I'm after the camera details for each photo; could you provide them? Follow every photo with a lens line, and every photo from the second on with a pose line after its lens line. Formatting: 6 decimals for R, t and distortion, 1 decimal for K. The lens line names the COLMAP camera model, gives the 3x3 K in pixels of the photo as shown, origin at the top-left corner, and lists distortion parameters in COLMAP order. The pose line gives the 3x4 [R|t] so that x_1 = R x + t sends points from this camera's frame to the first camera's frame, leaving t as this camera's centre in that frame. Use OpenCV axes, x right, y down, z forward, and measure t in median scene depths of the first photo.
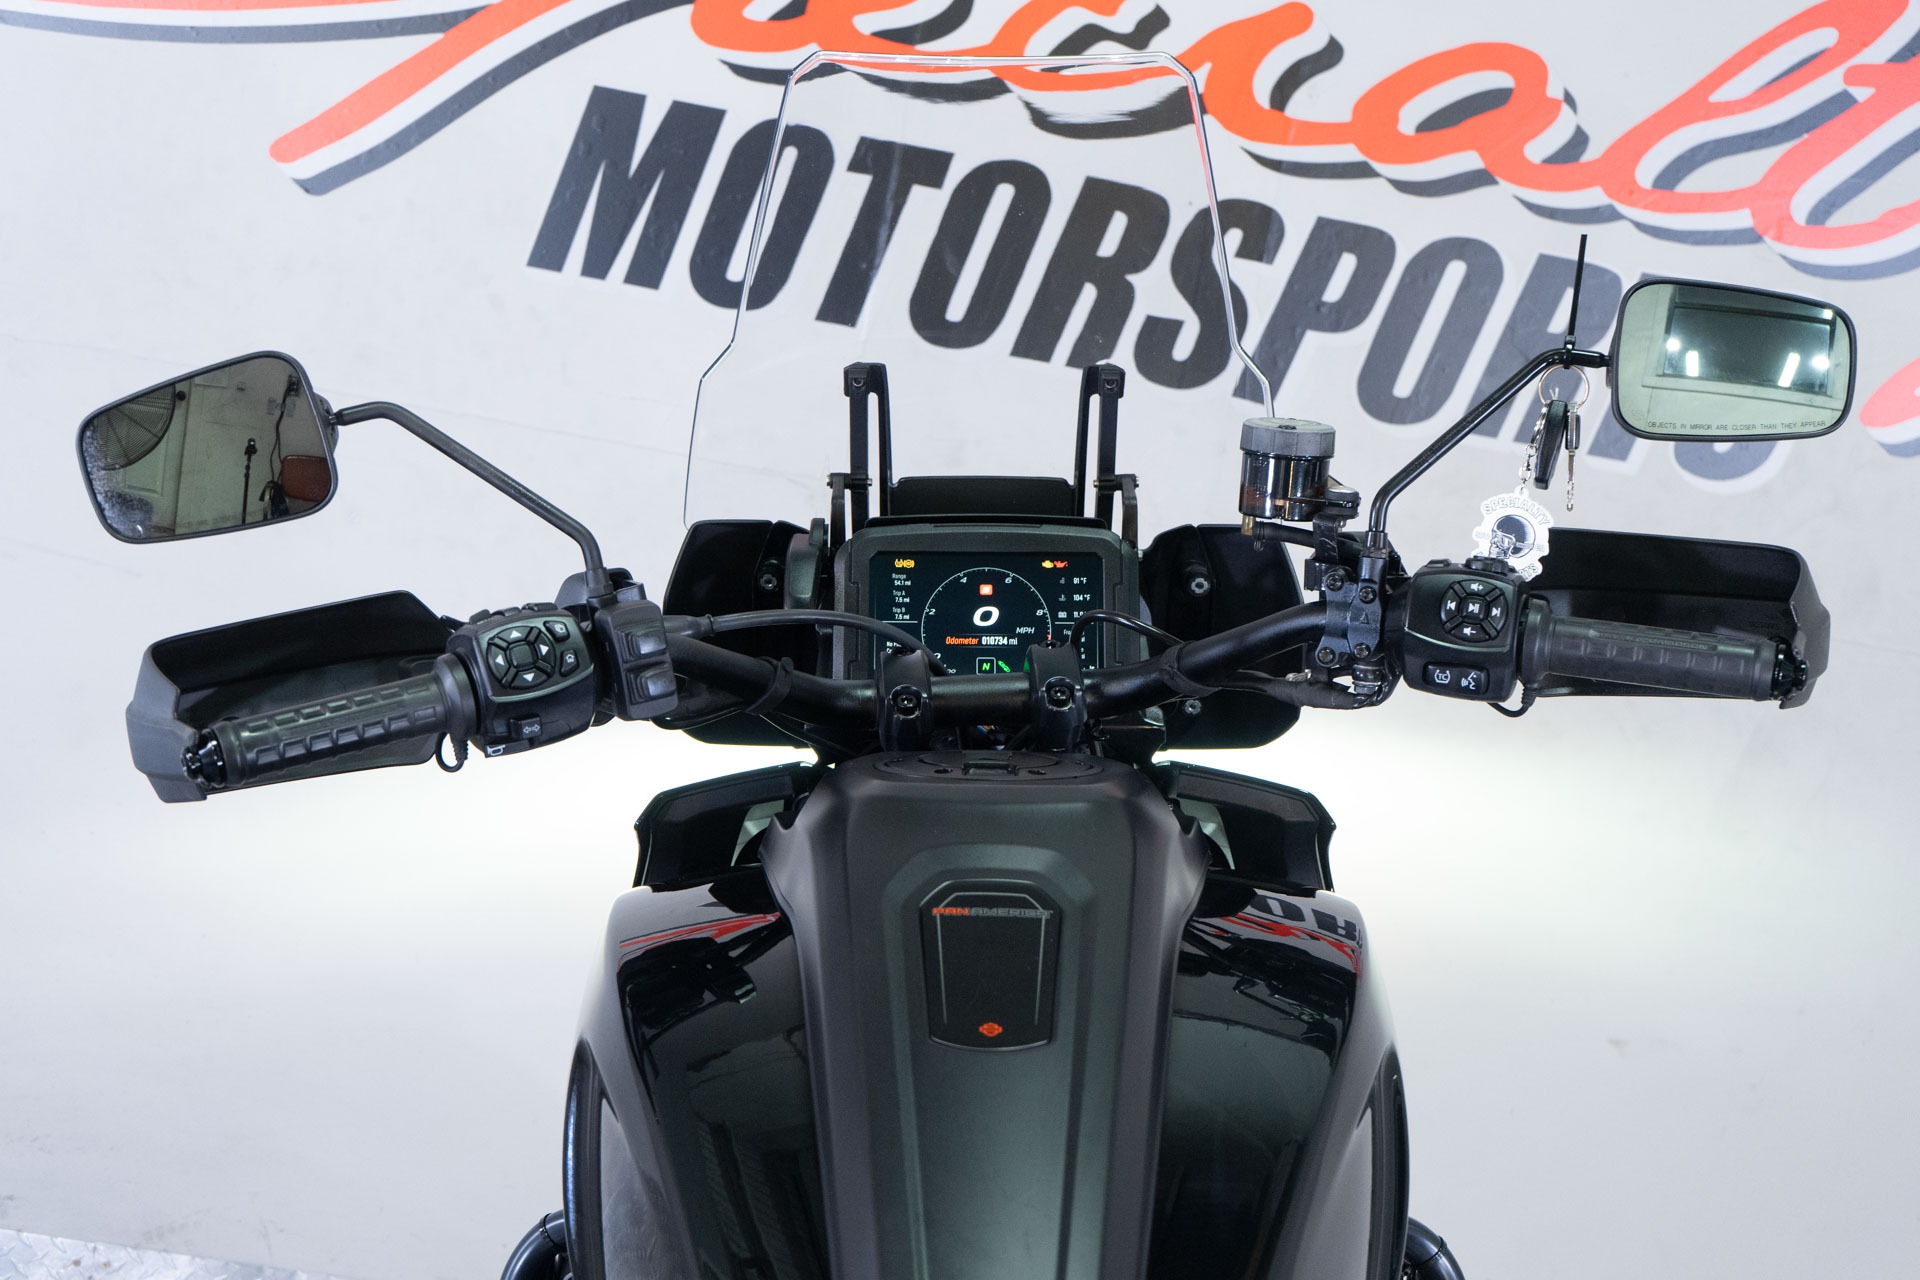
lens RADIAL K [[2474.1, 0, 960.0], [0, 2474.1, 640.0], [0, 0, 1]] dist [0.009189, -0.023752]
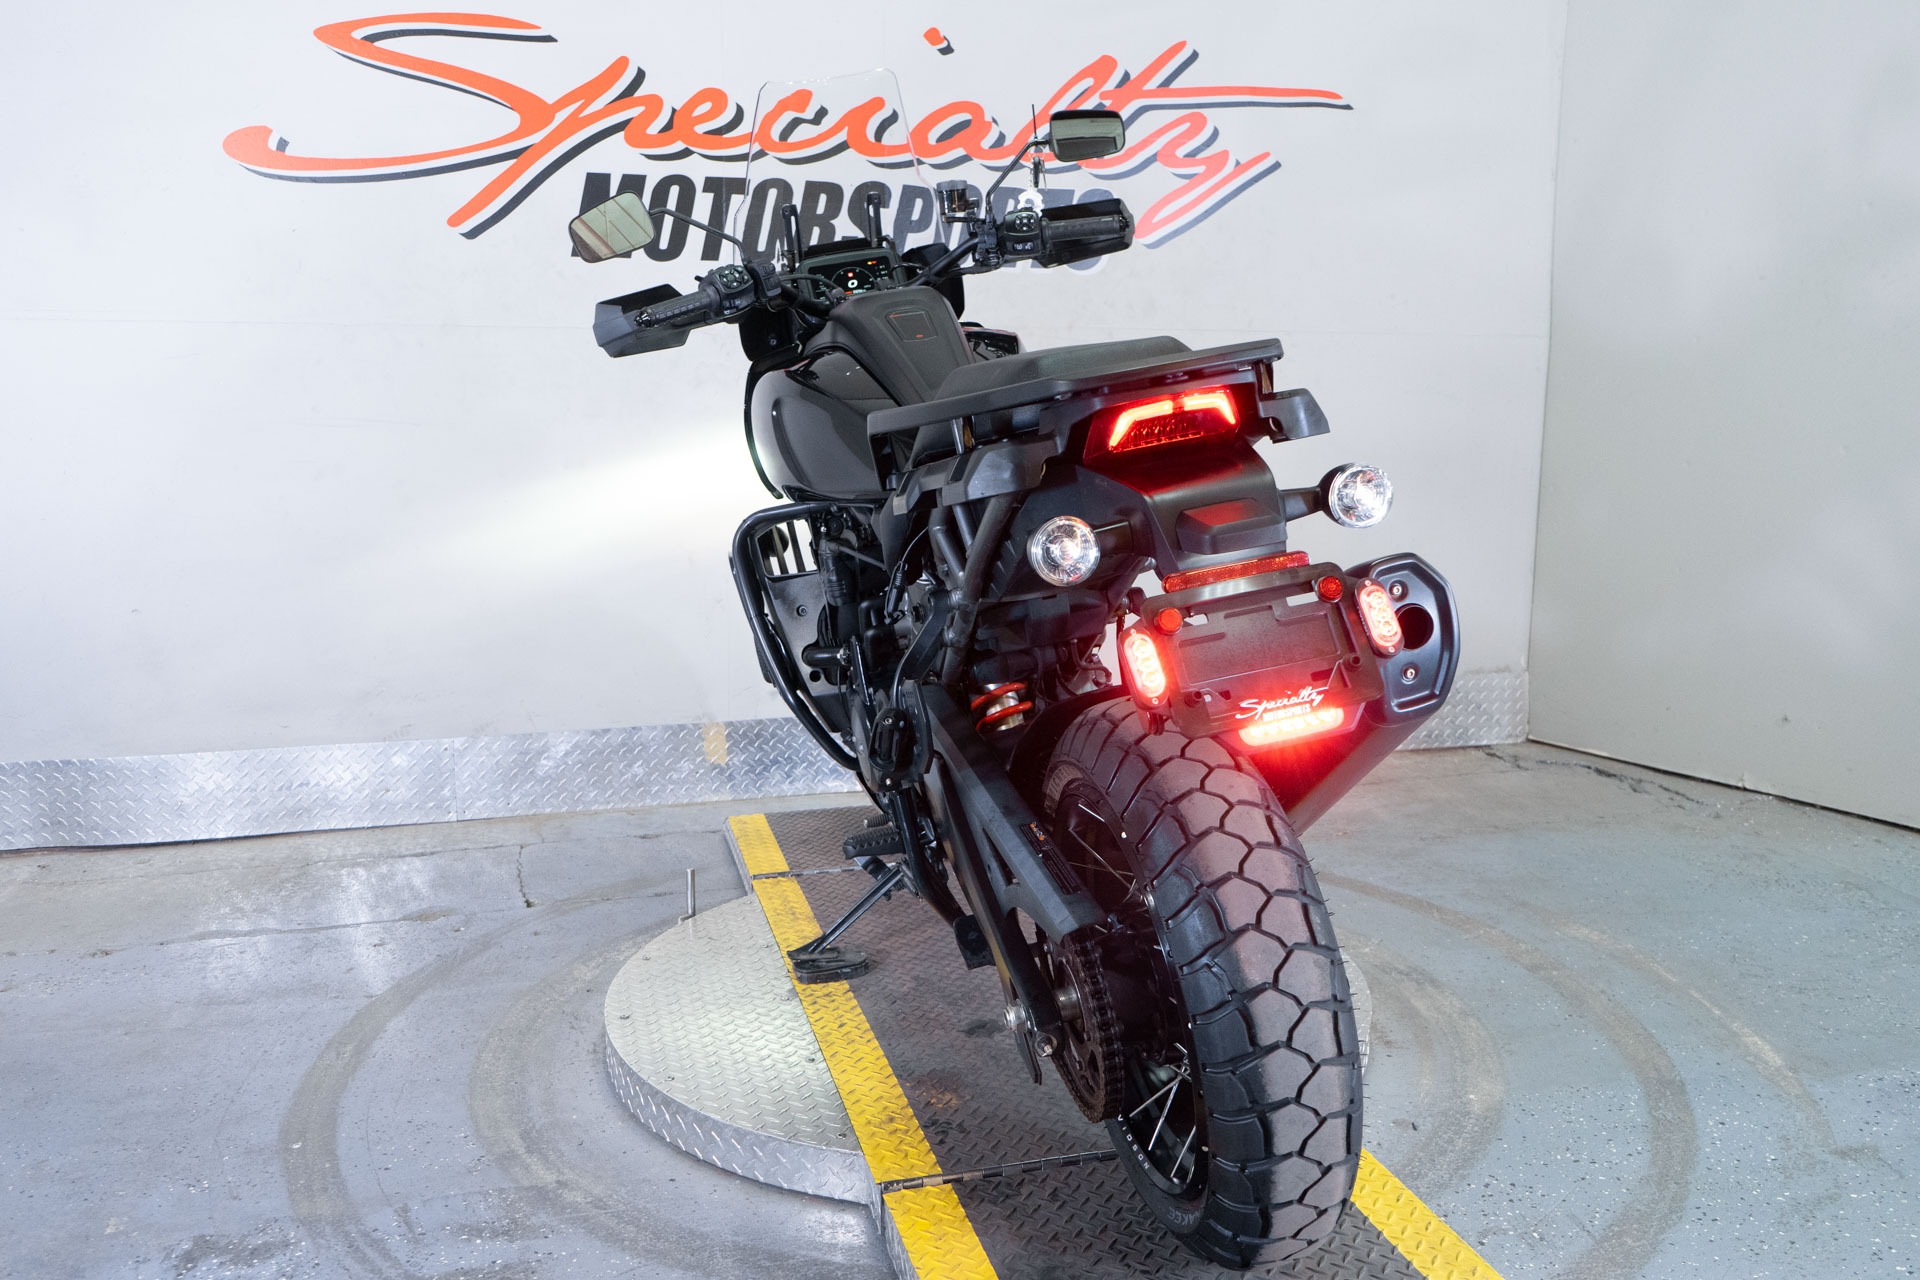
lens RADIAL K [[1568.4, 0, 960.0], [0, 1568.4, 640.0], [0, 0, 1]] dist [-0.006885, -0.003429]
pose [[0.956975, -0.203122, 0.207222, -0.385327], [0.202697, 0.978959, 0.023508, 0.439347], [-0.207637, 0.019507, 0.978012, -0.896253]]
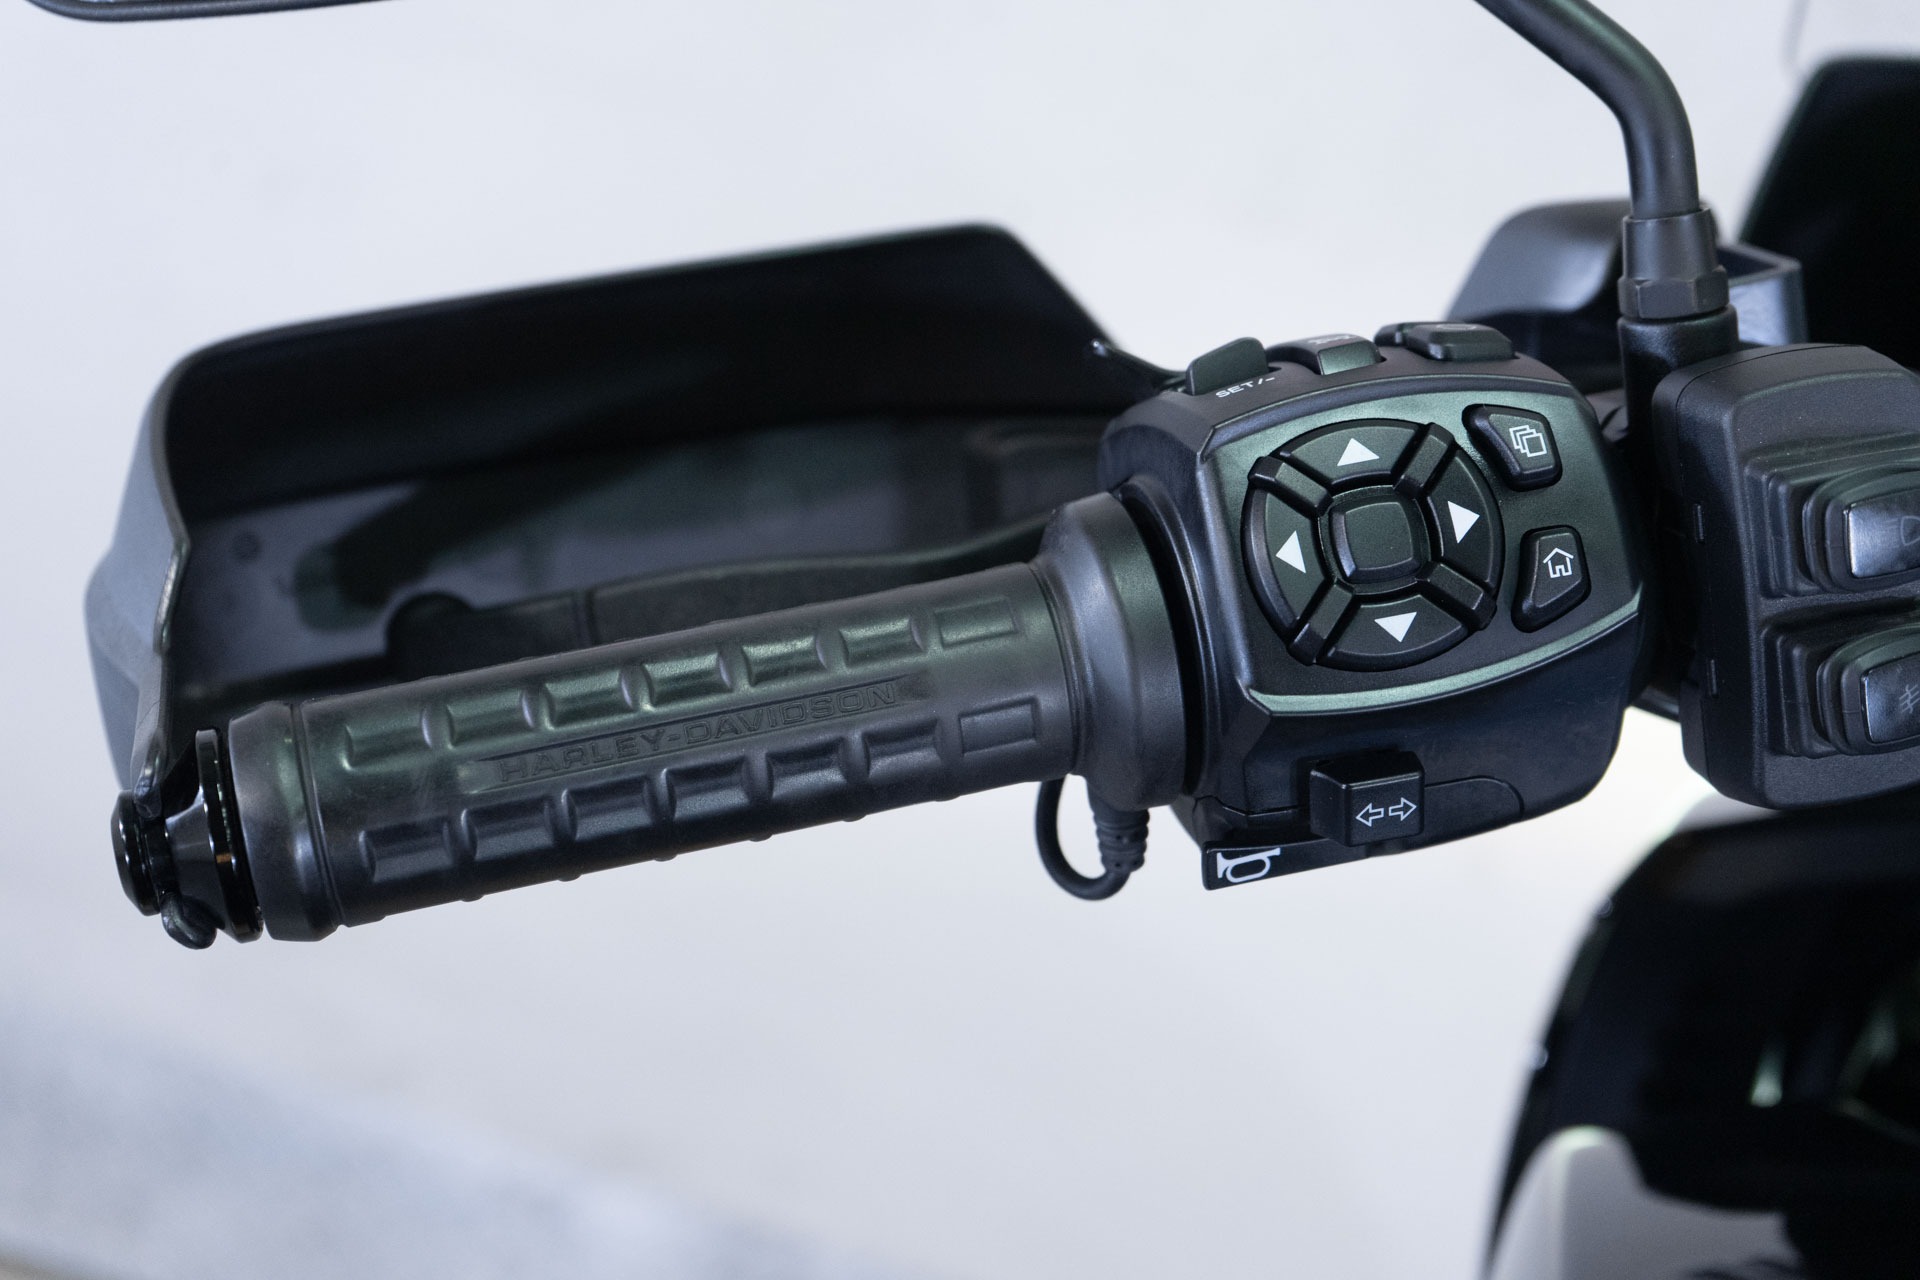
lens RADIAL K [[2915.1, 0, 960.0], [0, 2915.1, 640.0], [0, 0, 1]] dist [-0.014530, -0.009751]
pose [[0.962320, 0.102426, -0.251891, -0.137621], [-0.064761, 0.986020, 0.153530, -0.026593], [0.264095, -0.131432, 0.955499, 0.679131]]
